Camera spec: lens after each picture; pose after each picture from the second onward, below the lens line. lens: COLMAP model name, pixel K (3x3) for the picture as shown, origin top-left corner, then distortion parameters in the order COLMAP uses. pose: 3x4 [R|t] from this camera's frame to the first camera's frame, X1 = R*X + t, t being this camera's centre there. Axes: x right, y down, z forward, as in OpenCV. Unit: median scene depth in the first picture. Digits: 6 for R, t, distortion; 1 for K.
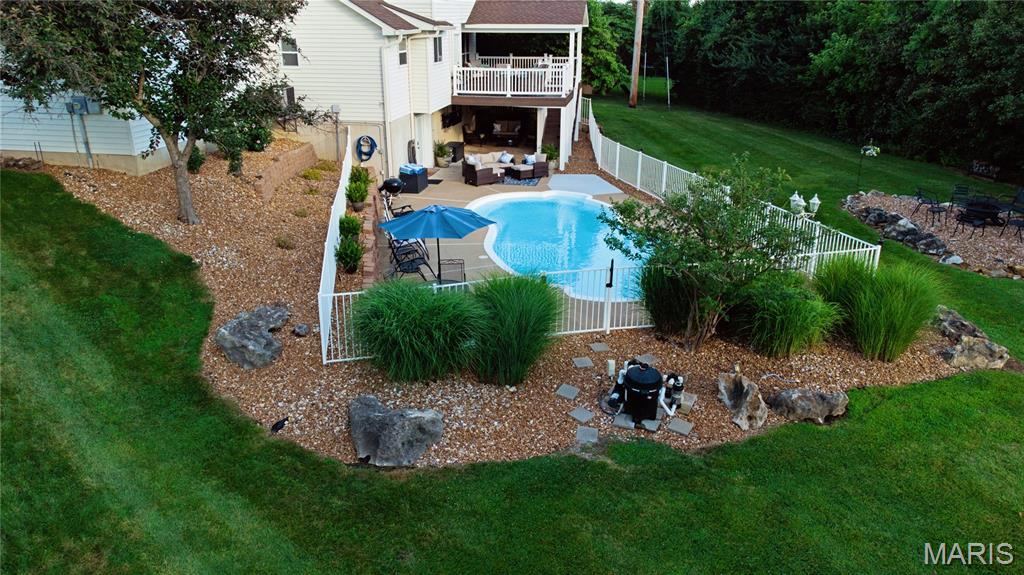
lens RADIAL K [[766.7, 0, 512.0], [0, 766.7, 287.5], [0, 0, 1]] dist [0.020662, 0.058150]
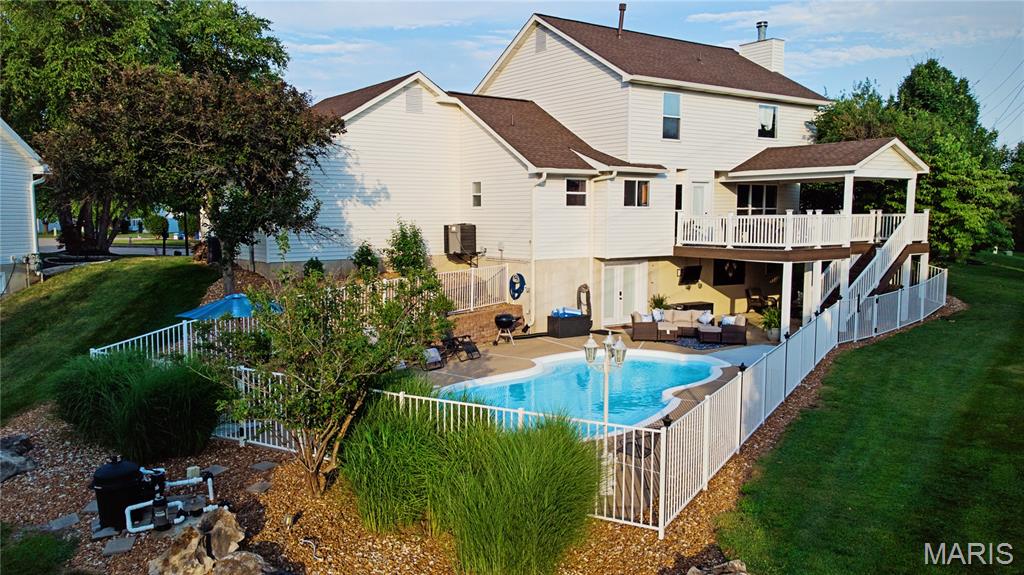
lens RADIAL K [[766.7, 0, 512.0], [0, 766.7, 287.5], [0, 0, 1]] dist [0.020662, 0.058150]
pose [[0.713071, 0.060862, -0.698446, 0.907301], [-0.231635, 0.960733, -0.152768, -0.052178], [0.661722, 0.270719, 0.699168, 0.584338]]
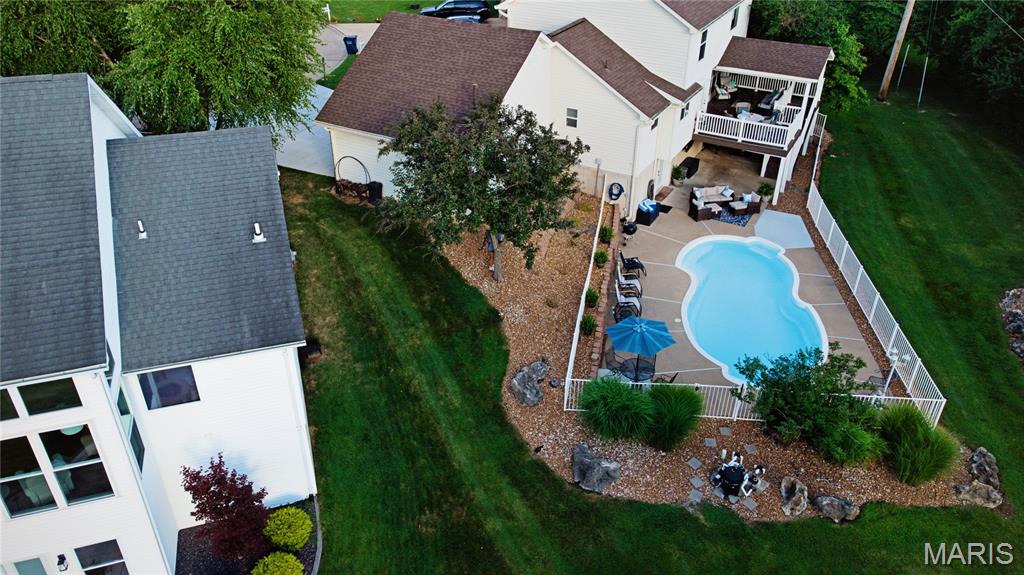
lens RADIAL K [[766.7, 0, 512.0], [0, 766.7, 287.5], [0, 0, 1]] dist [0.020662, 0.058150]
pose [[0.941487, 0.181901, -0.283750, 0.098483], [-0.119292, 0.967209, 0.224224, -0.558069], [0.315232, -0.177255, 0.932314, -0.663535]]
